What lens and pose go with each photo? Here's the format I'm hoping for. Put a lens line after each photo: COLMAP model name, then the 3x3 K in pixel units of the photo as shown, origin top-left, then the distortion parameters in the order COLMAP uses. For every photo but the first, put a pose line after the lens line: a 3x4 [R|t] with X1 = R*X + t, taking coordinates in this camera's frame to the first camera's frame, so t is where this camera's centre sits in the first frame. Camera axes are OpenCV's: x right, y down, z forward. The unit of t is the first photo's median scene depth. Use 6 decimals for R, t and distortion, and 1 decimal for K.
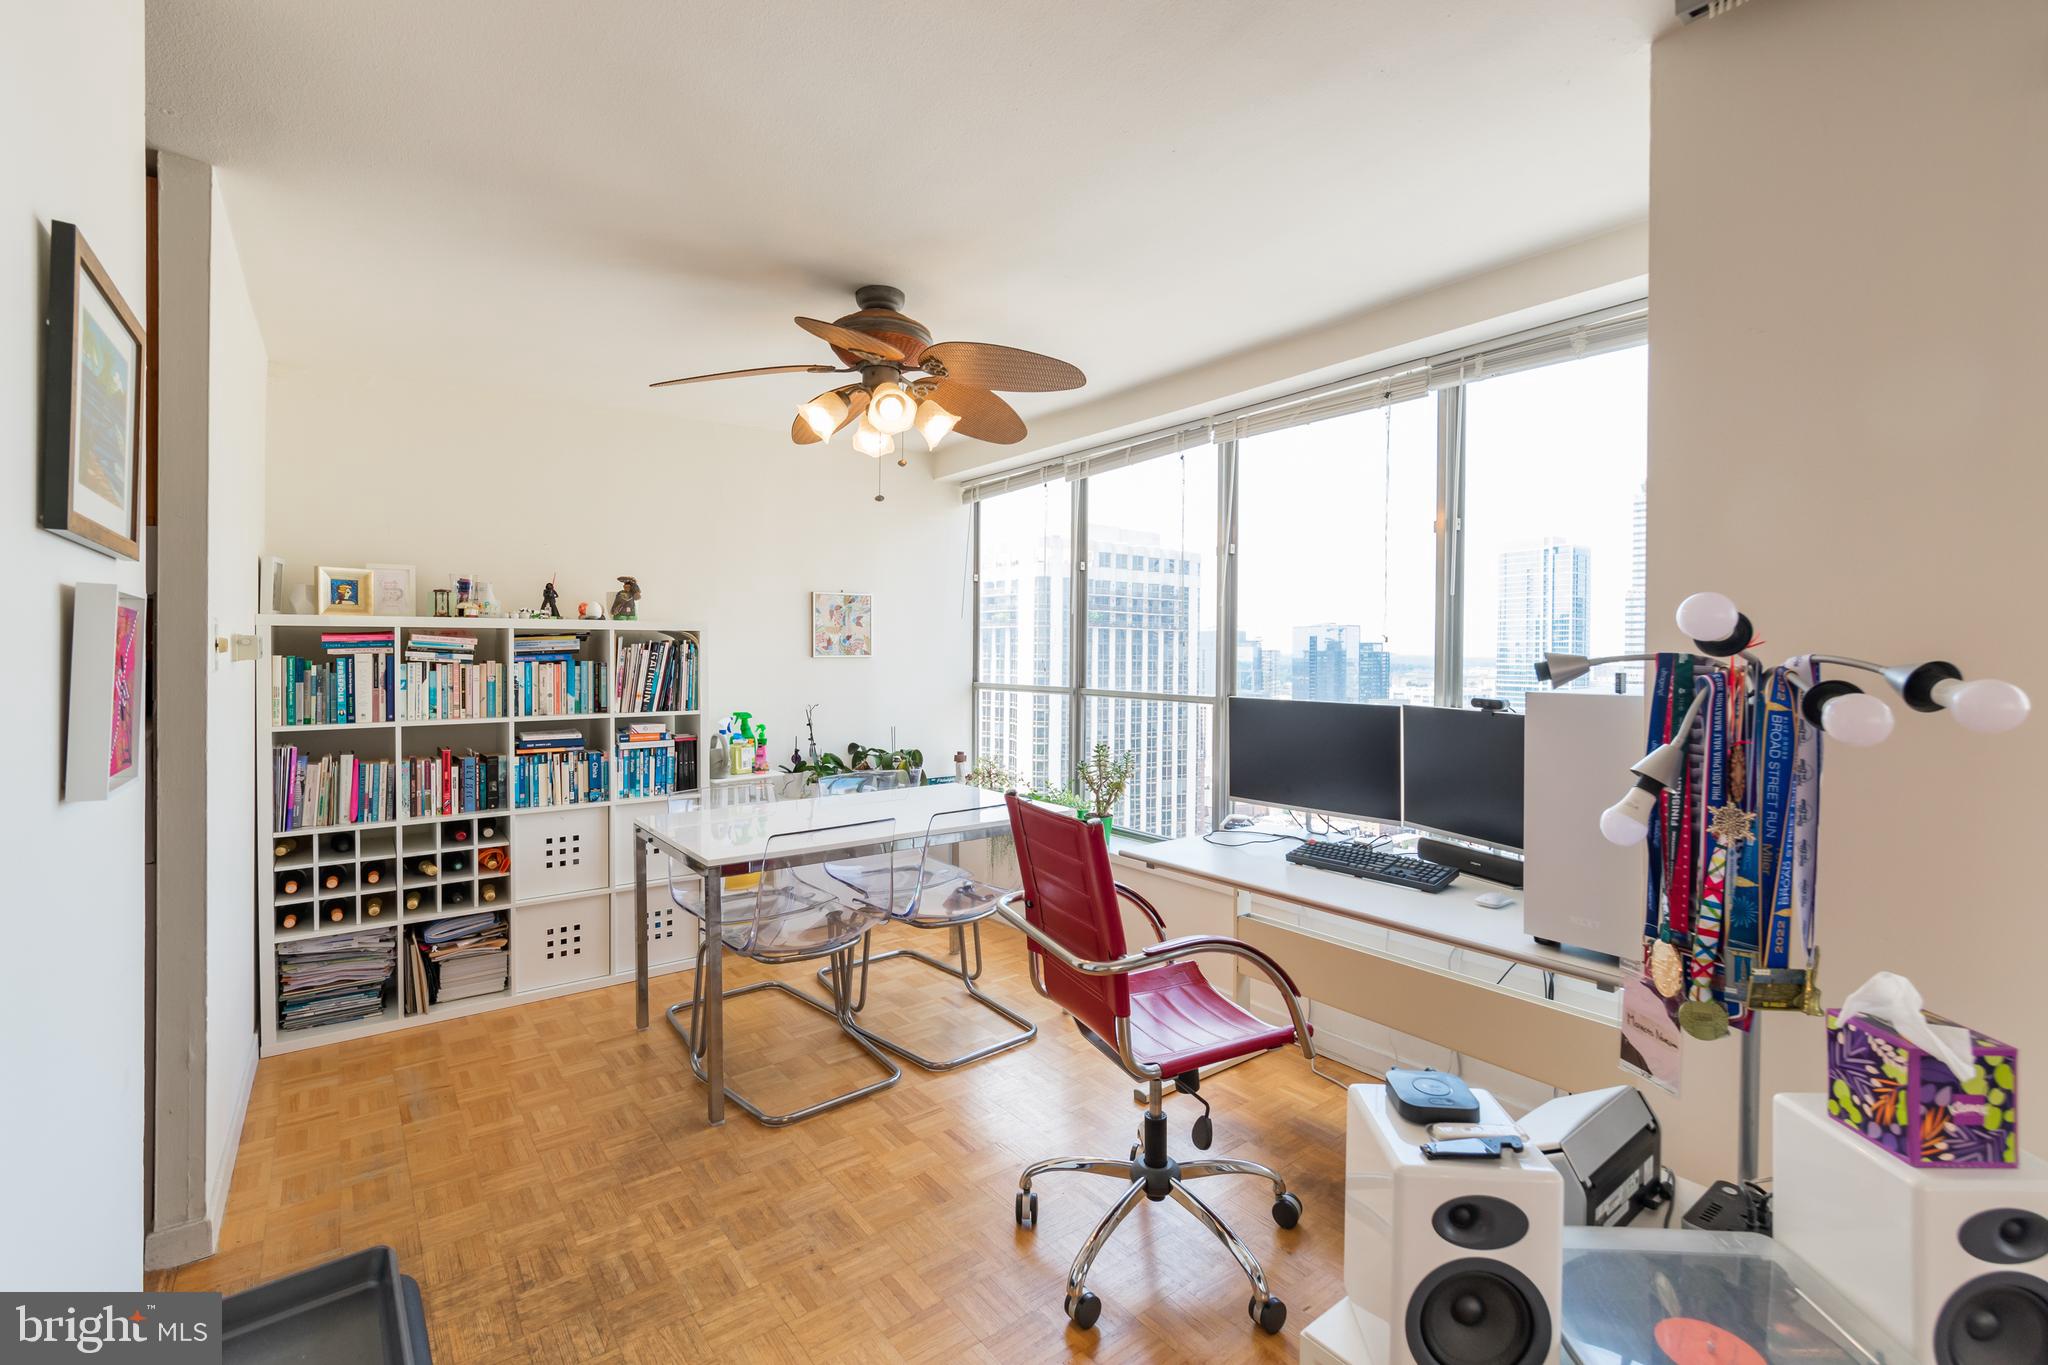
lens RADIAL K [[898.6, 0, 1036.2], [0, 898.6, 661.1], [0, 0, 1]] dist [-0.009181, -0.000091]
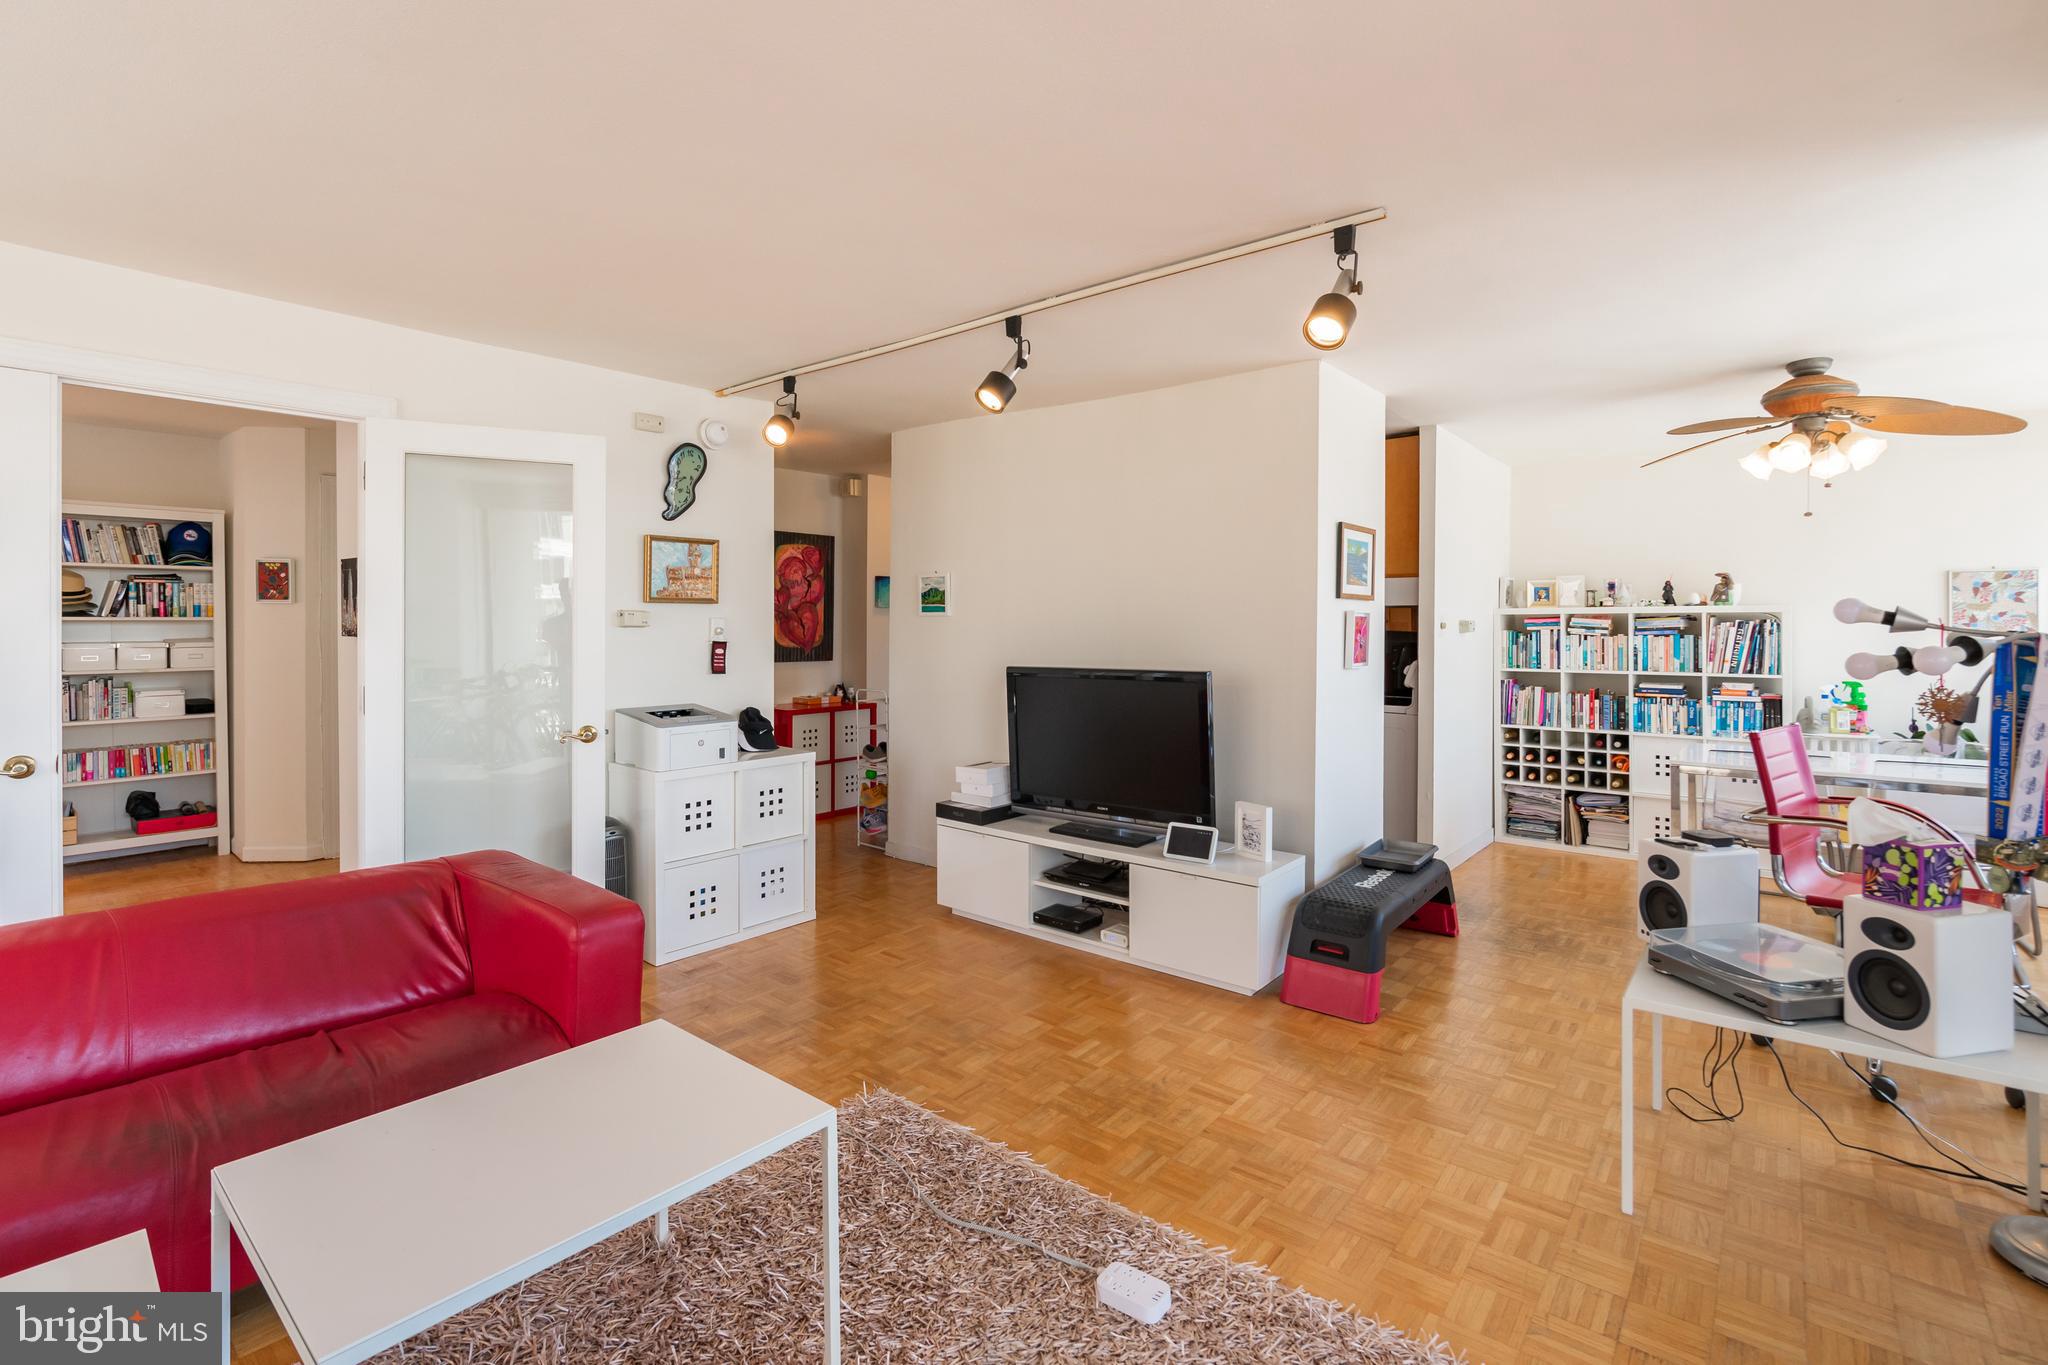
lens RADIAL K [[918.5, 0, 1063.1], [0, 918.5, 632.0], [0, 0, 1]] dist [-0.020297, 0.000185]
pose [[0.247033, 0.004626, -0.968996, 0.684665], [-0.010145, 0.999946, 0.002188, 0.002171], [0.968954, 0.009290, 0.247067, -0.328295]]
